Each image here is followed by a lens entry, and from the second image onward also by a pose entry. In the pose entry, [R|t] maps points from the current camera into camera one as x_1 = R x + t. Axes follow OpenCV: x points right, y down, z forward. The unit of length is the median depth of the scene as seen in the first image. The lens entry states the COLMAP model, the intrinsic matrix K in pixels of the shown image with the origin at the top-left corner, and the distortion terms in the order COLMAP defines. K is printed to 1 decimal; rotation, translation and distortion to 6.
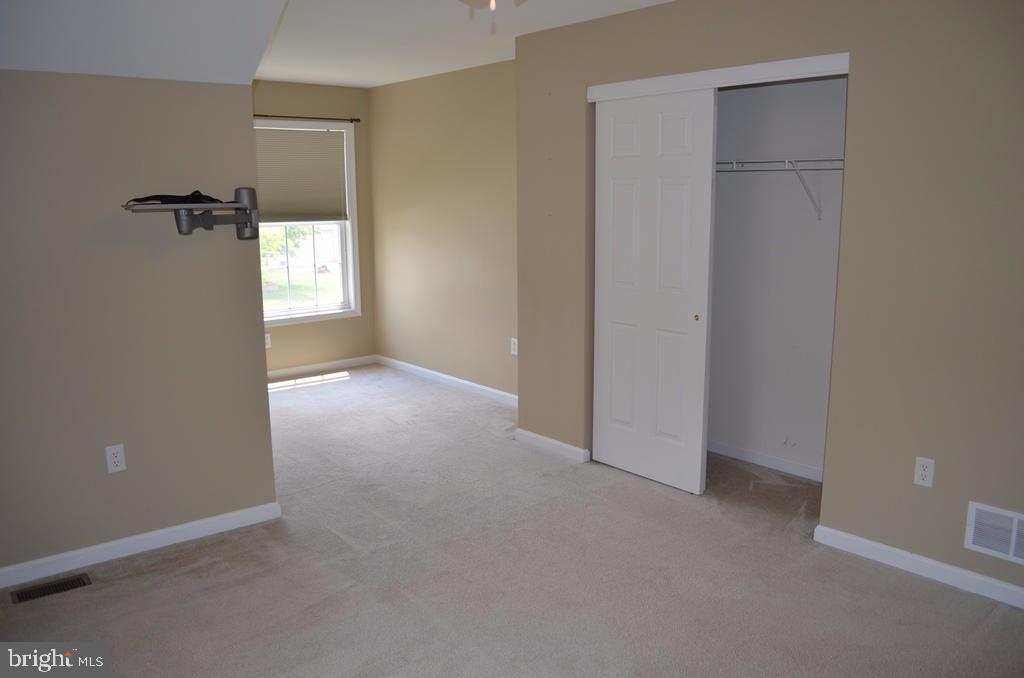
lens RADIAL K [[802.7, 0, 517.5], [0, 802.7, 342.3], [0, 0, 1]] dist [-0.078573, 0.008221]
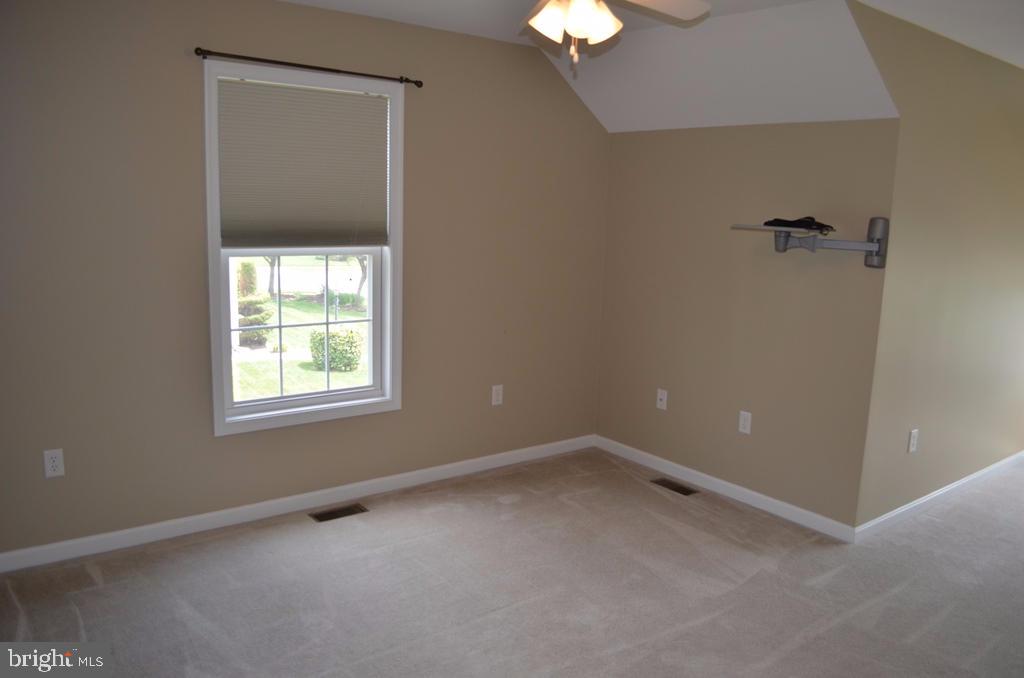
lens RADIAL K [[802.7, 0, 515.5], [0, 802.7, 341.9], [0, 0, 1]] dist [-0.078573, 0.008221]
pose [[-0.042117, 0.171563, -0.984272, 0.756238], [-0.218180, 0.959791, 0.176632, -0.124582], [0.974999, 0.222187, -0.002992, 0.611432]]
